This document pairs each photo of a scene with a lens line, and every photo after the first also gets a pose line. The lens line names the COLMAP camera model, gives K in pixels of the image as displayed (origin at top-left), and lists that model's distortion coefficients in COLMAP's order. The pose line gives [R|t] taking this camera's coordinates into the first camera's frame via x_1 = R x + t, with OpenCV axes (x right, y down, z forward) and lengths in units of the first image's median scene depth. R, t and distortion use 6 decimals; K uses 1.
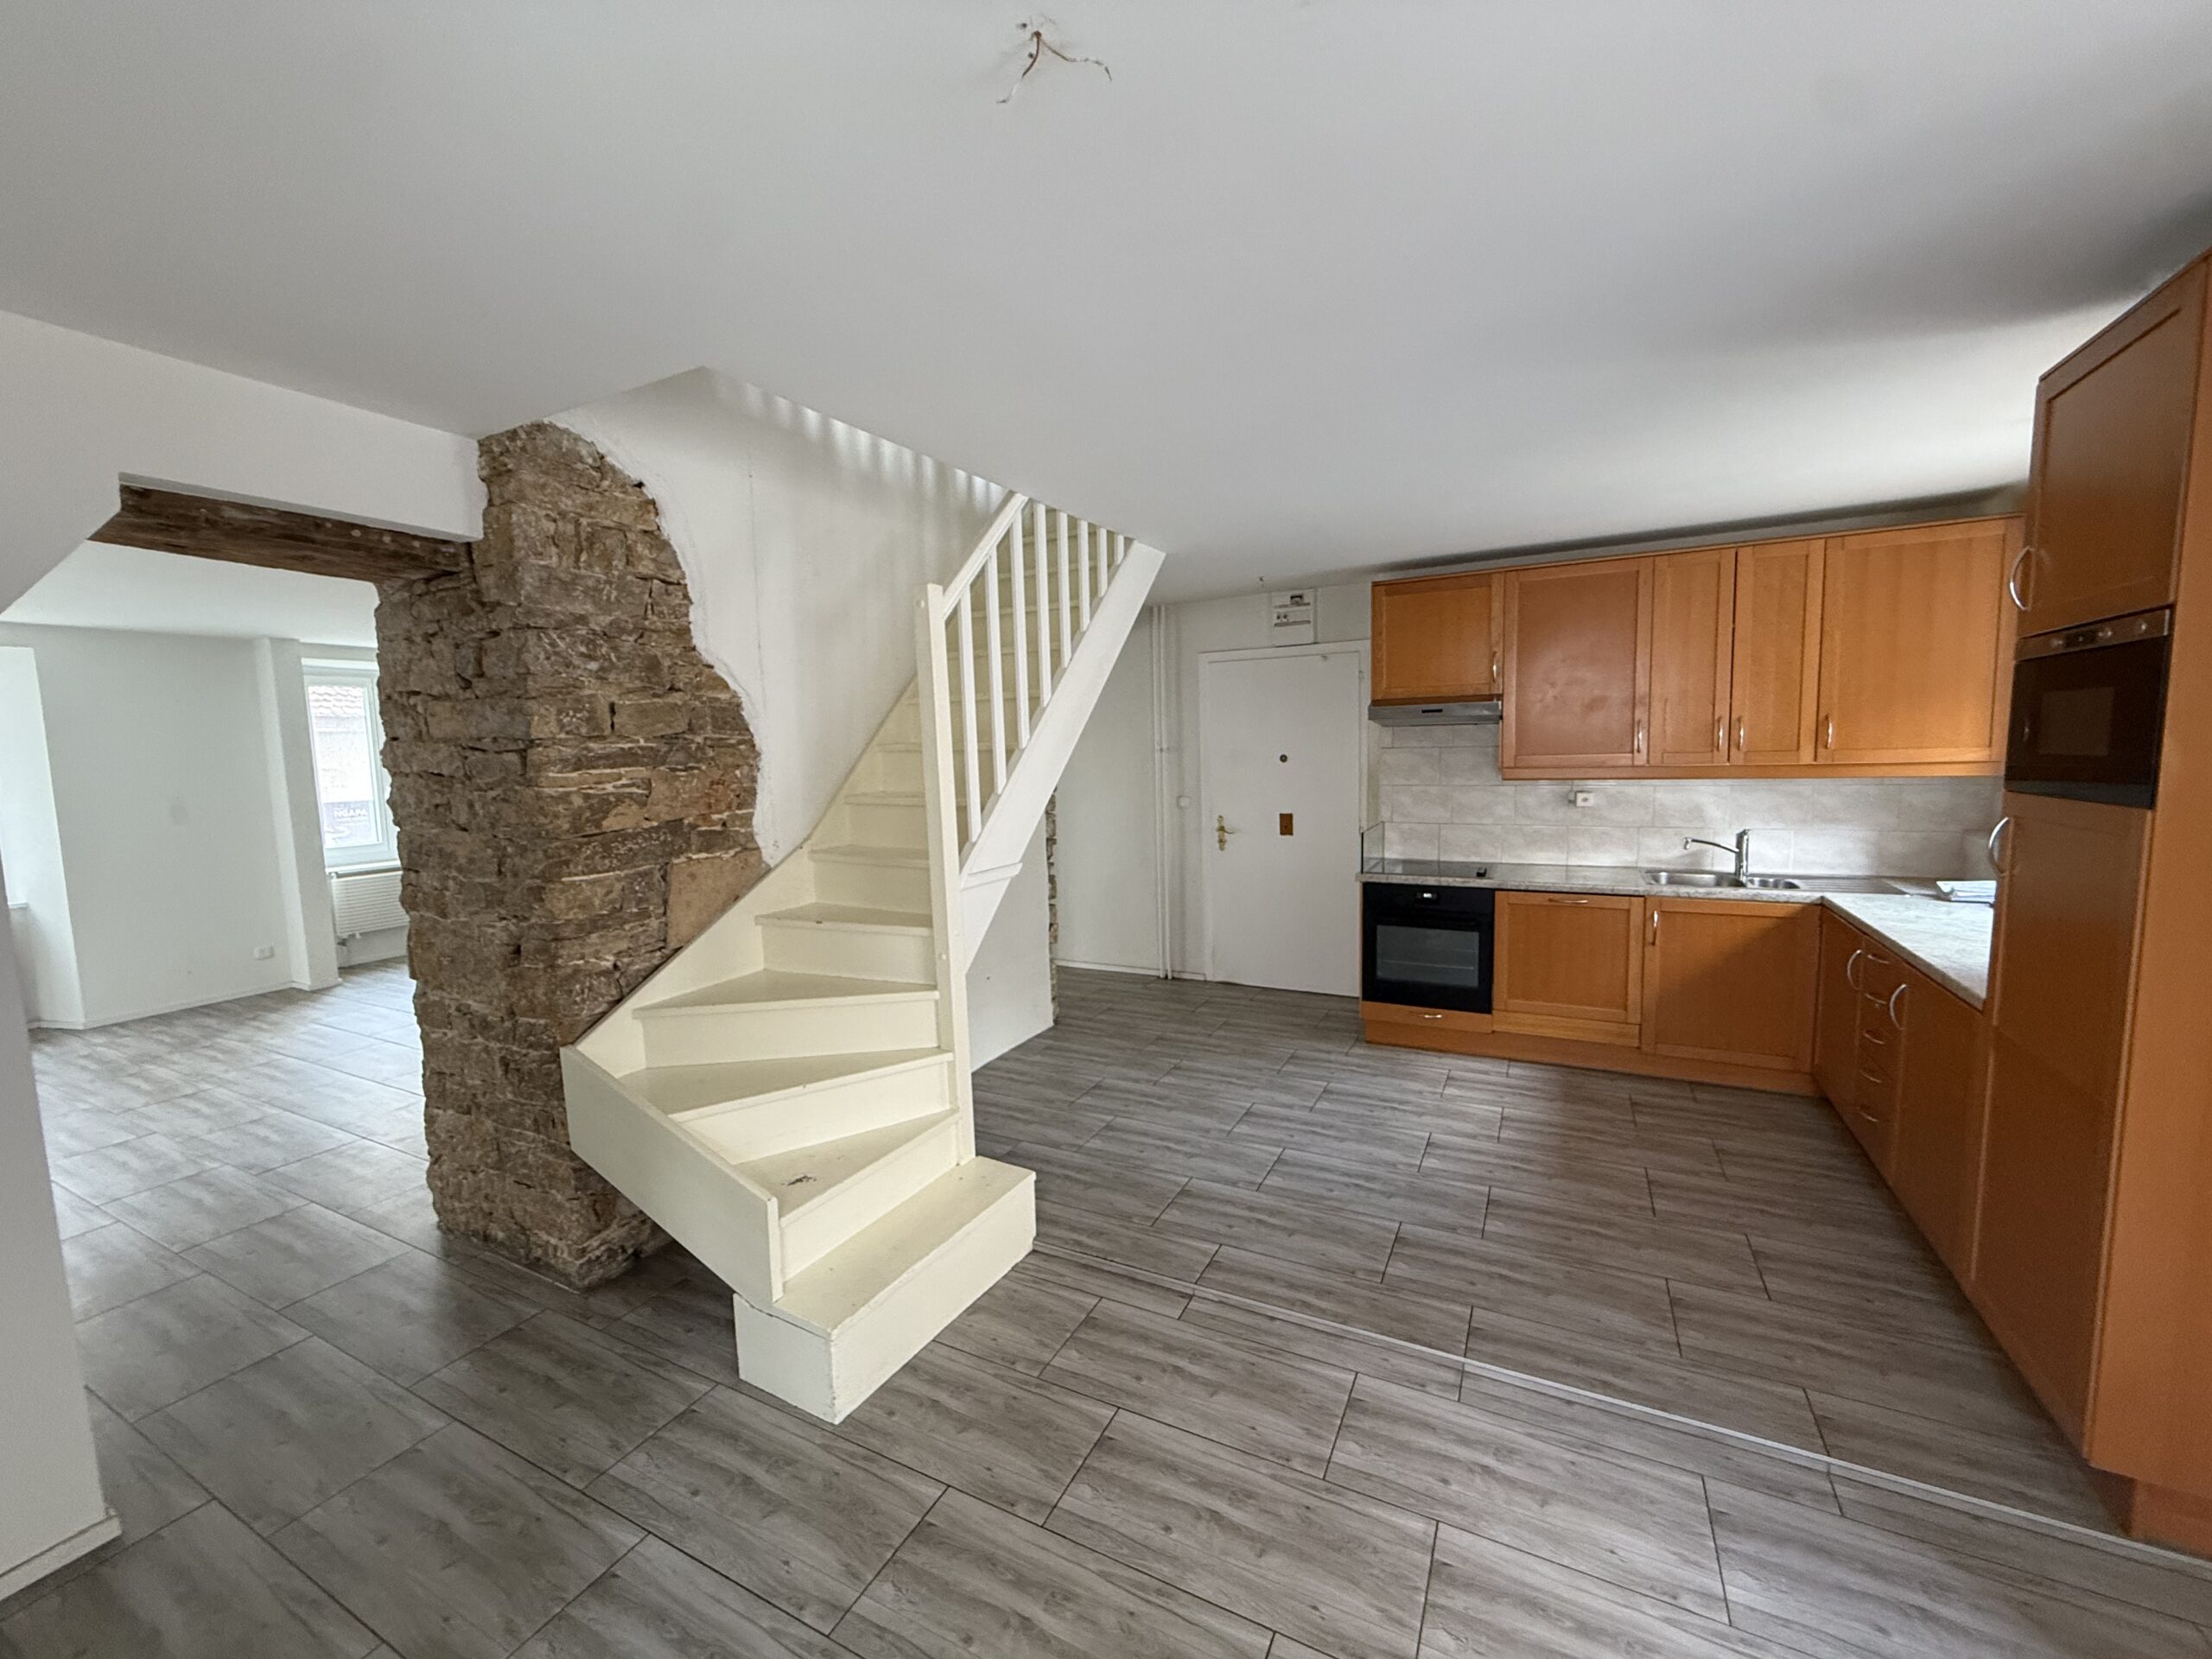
lens RADIAL K [[883.3, 0, 1095.3], [0, 883.3, 827.8], [0, 0, 1]] dist [0.003228, 0.000613]
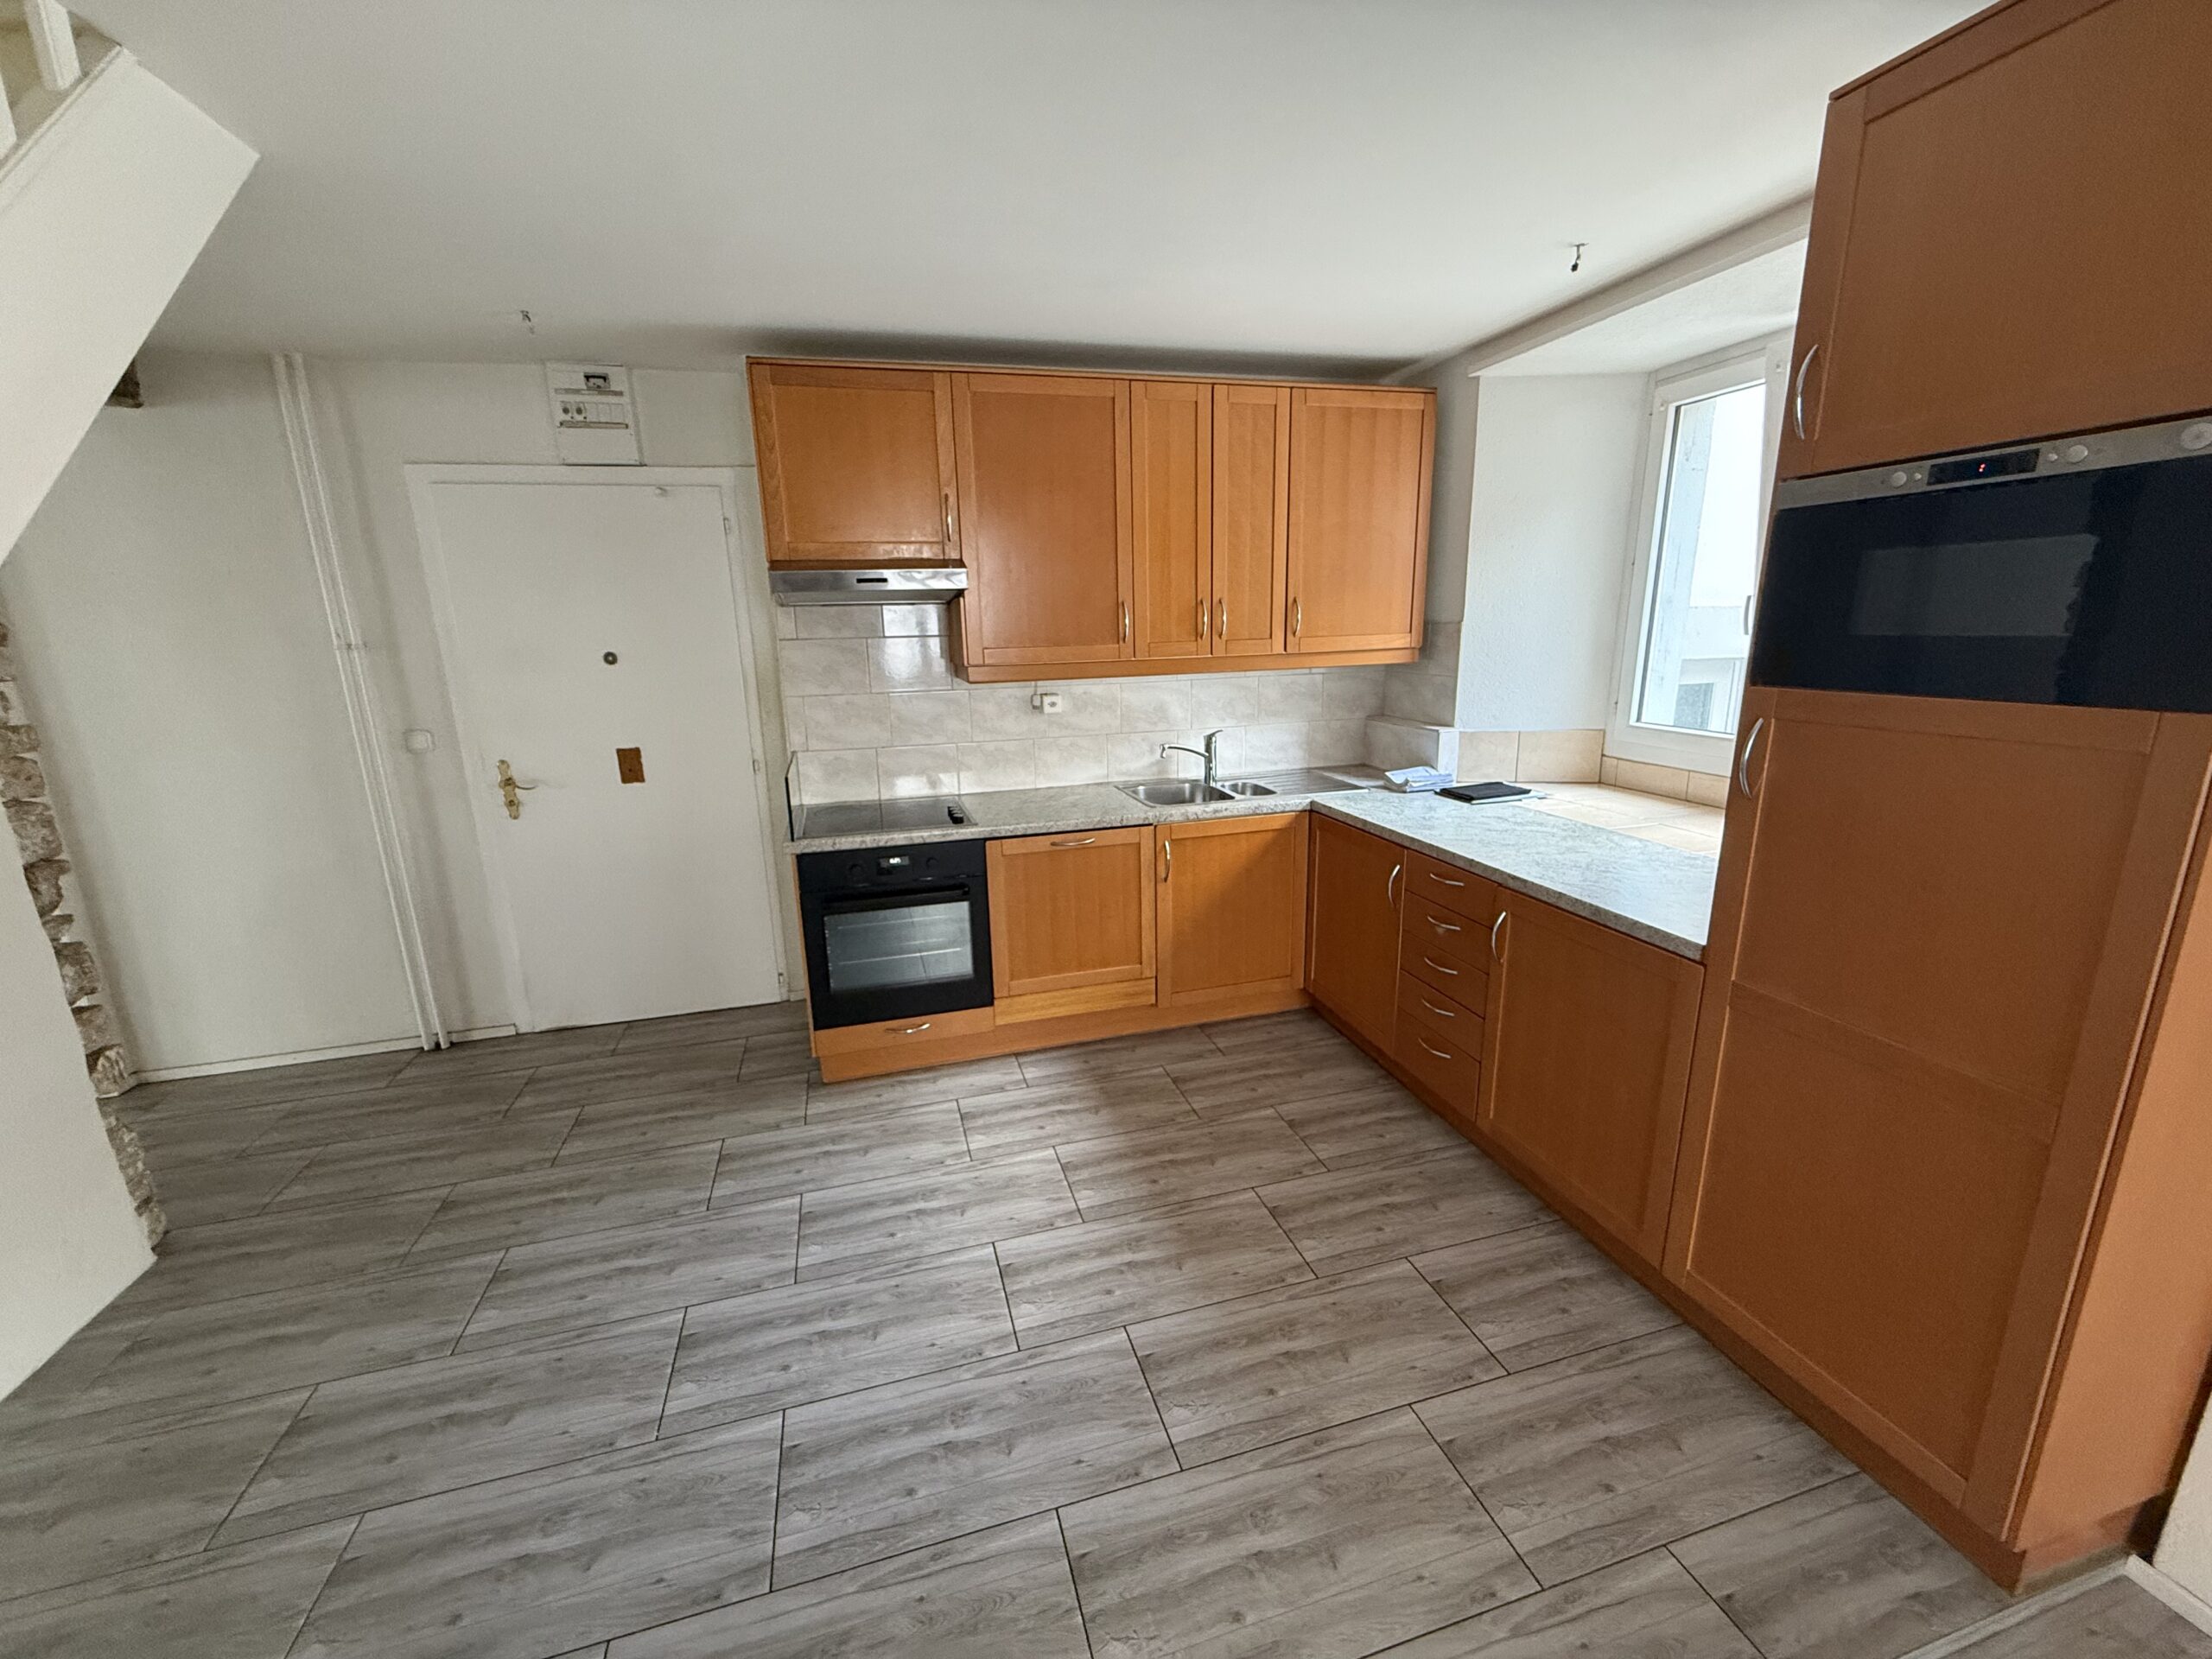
lens RADIAL K [[883.3, 0, 1095.3], [0, 883.3, 827.8], [0, 0, 1]] dist [0.003228, 0.000613]
pose [[0.726651, -0.149297, 0.670589, 0.038892], [0.070199, 0.987128, 0.143702, -0.035673], [-0.683411, -0.057347, 0.727778, 0.417827]]
